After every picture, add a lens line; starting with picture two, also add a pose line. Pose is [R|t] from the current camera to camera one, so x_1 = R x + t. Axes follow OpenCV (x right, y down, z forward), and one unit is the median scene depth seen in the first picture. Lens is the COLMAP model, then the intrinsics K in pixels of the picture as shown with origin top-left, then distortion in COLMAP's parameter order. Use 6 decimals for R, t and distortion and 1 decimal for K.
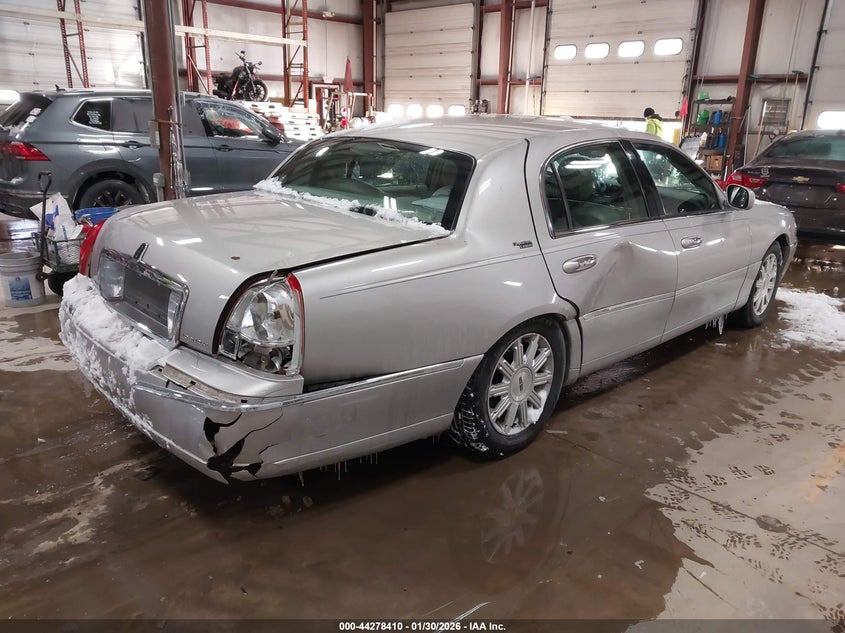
lens RADIAL K [[640.1, 0, 422.5], [0, 640.1, 316.5], [0, 0, 1]] dist [0.000004, -0.001083]
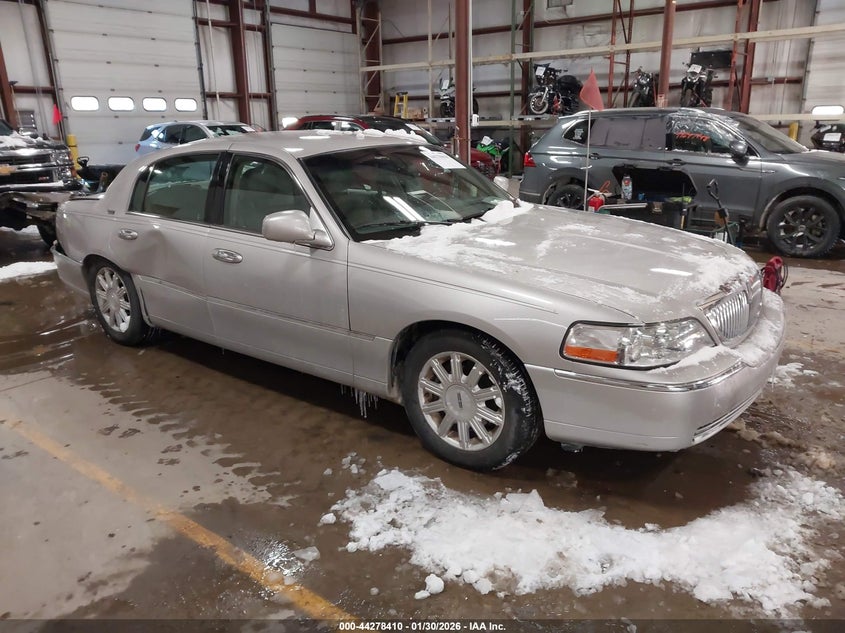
lens RADIAL K [[667.3, 0, 422.5], [0, 667.3, 316.5], [0, 0, 1]] dist [0.001857, 0.002620]
pose [[0.117115, 0.225328, -0.967218, 1.411681], [-0.263118, 0.946157, 0.188562, -0.280480], [0.957629, 0.232409, 0.170097, 1.110553]]
